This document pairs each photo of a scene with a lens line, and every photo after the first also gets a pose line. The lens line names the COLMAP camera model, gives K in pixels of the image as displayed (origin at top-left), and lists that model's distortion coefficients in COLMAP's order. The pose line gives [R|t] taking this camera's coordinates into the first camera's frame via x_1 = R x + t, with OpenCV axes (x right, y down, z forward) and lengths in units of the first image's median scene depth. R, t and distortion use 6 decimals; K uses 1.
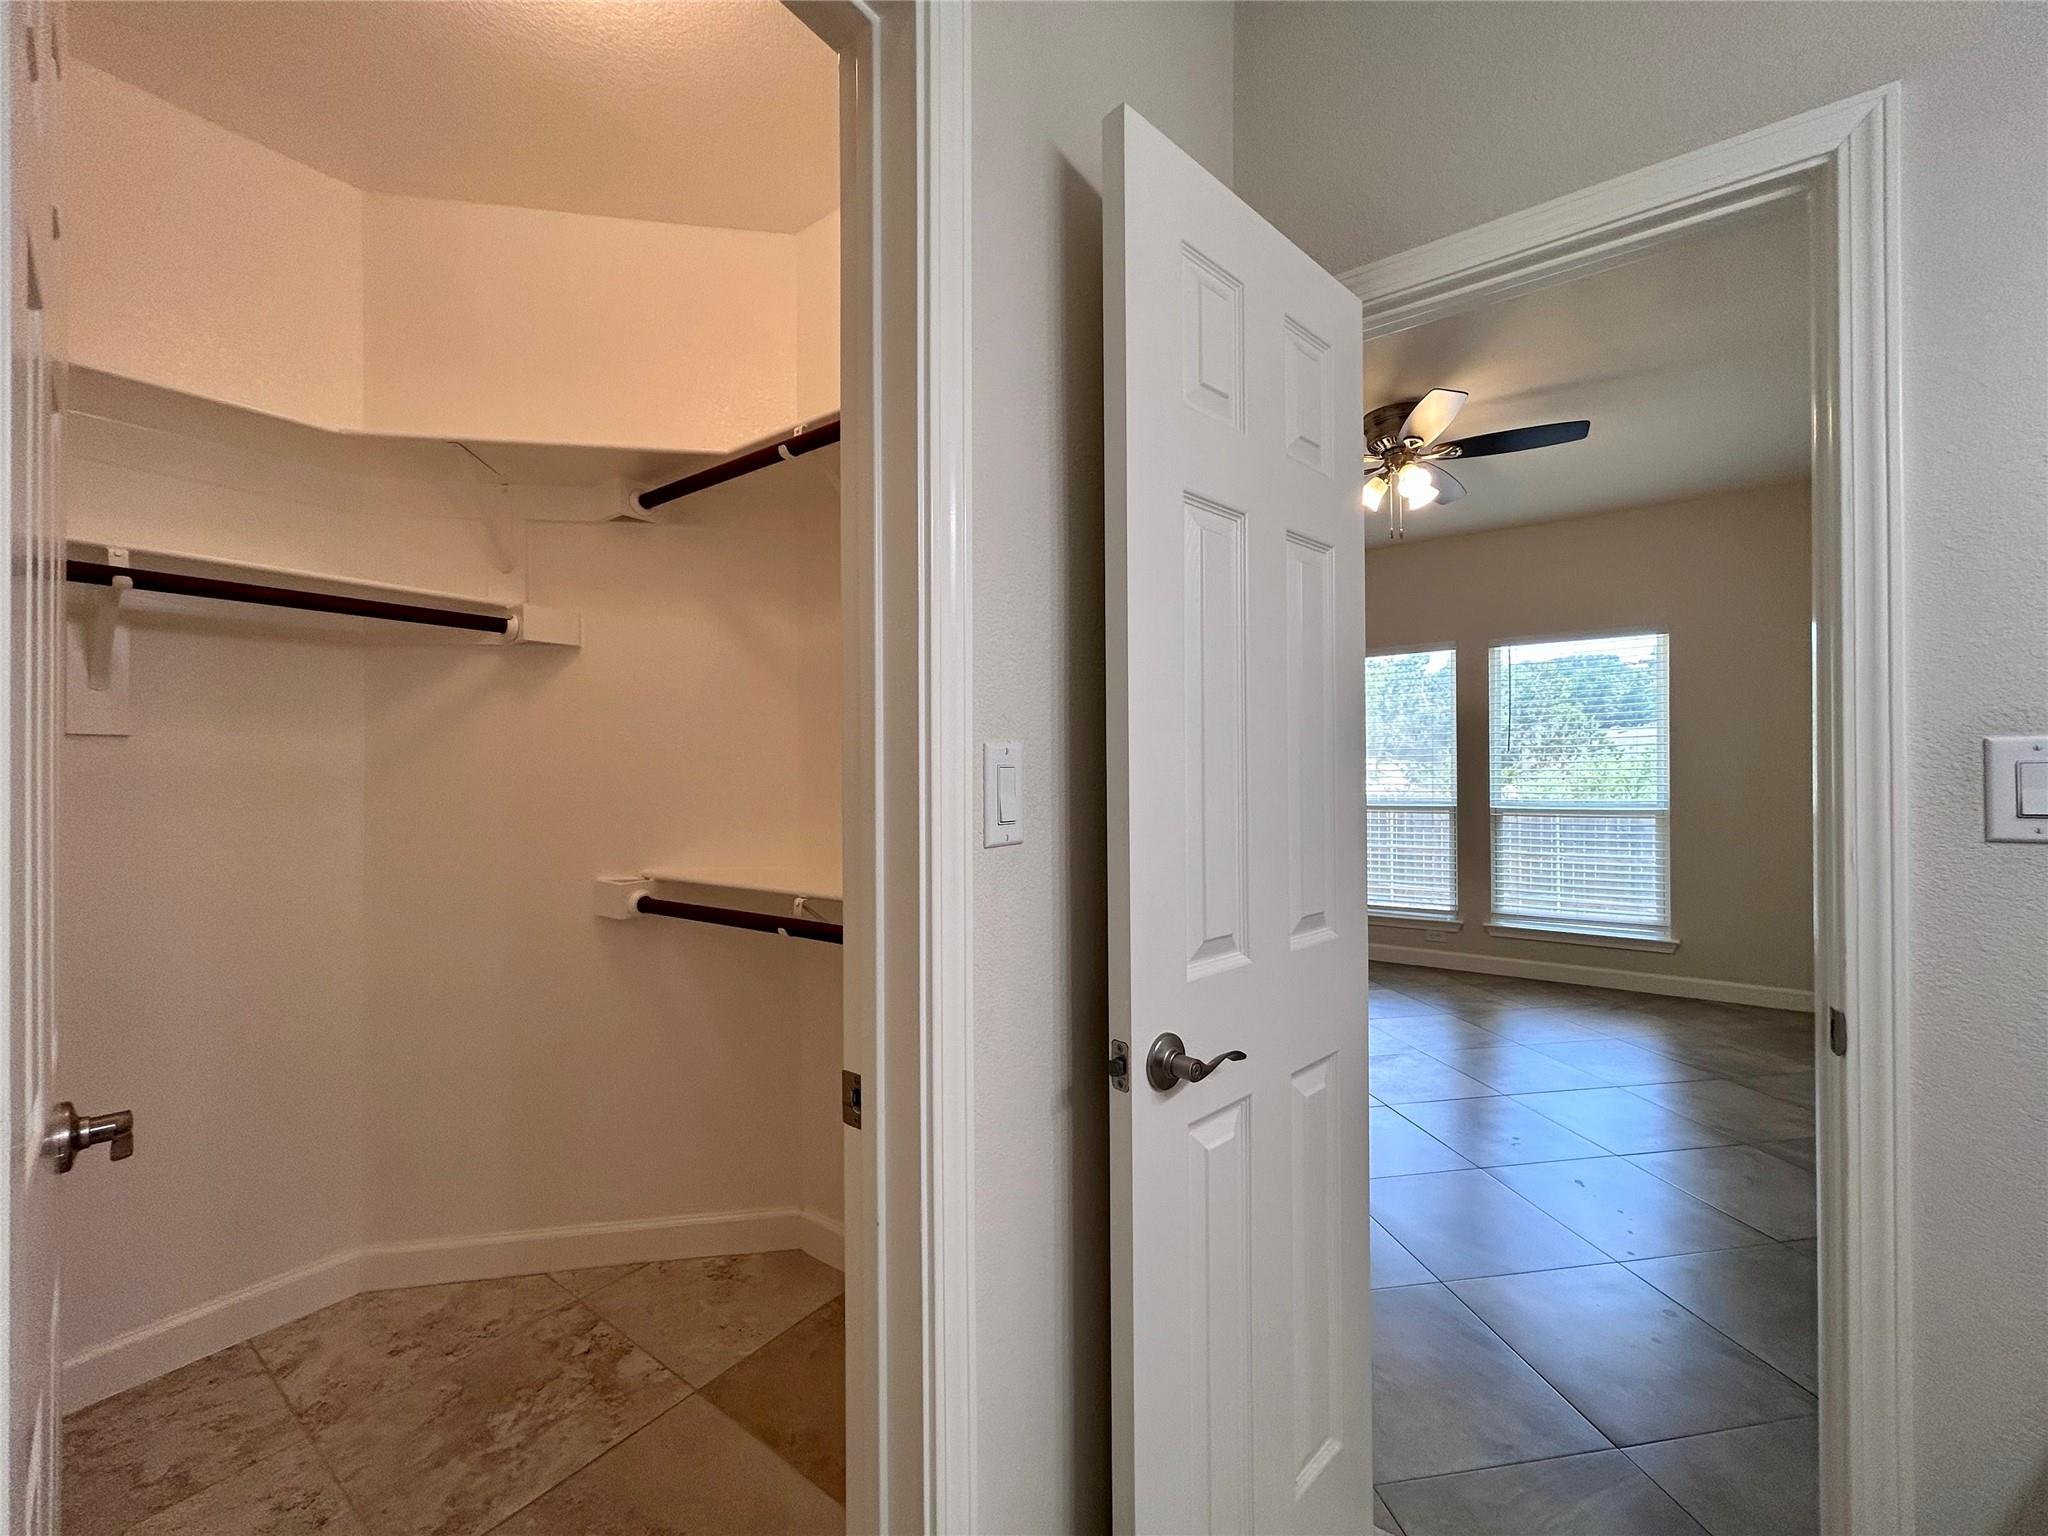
lens RADIAL K [[826.2, 0, 1022.6], [0, 826.2, 770.3], [0, 0, 1]] dist [-0.001985, 0.000940]
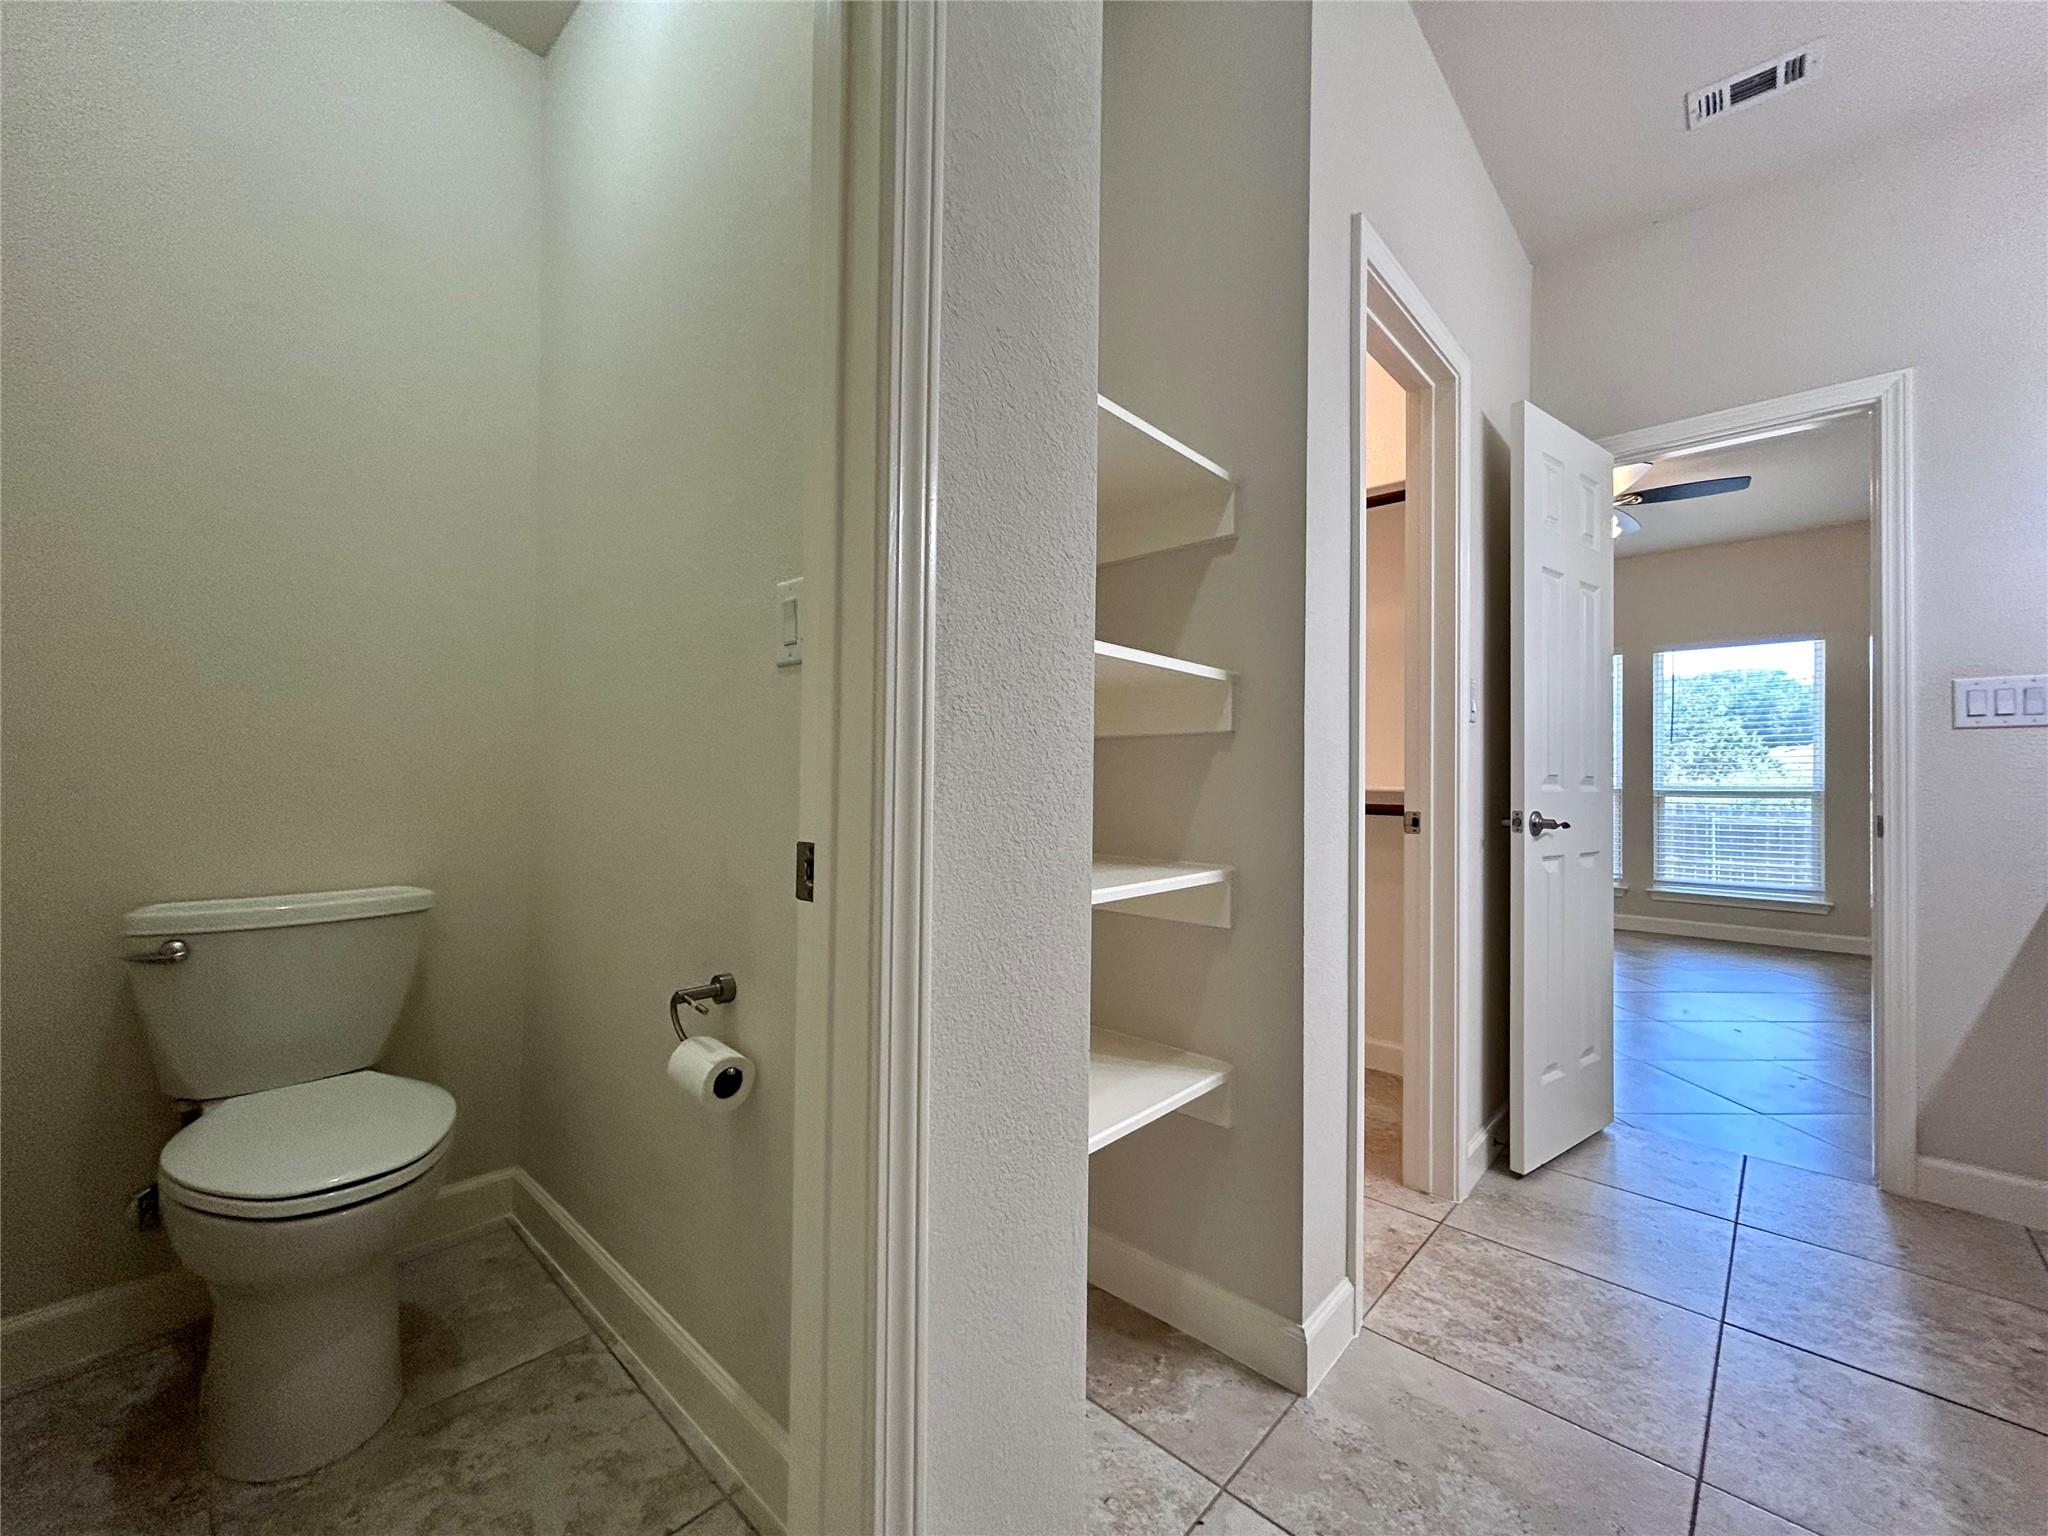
lens RADIAL K [[826.2, 0, 1017.0], [0, 826.2, 771.0], [0, 0, 1]] dist [-0.001985, 0.000940]
pose [[0.992099, 0.017954, -0.124167, -0.186358], [-0.019664, 0.999728, -0.012558, 0.053071], [0.123908, 0.014900, 0.992182, -0.274574]]
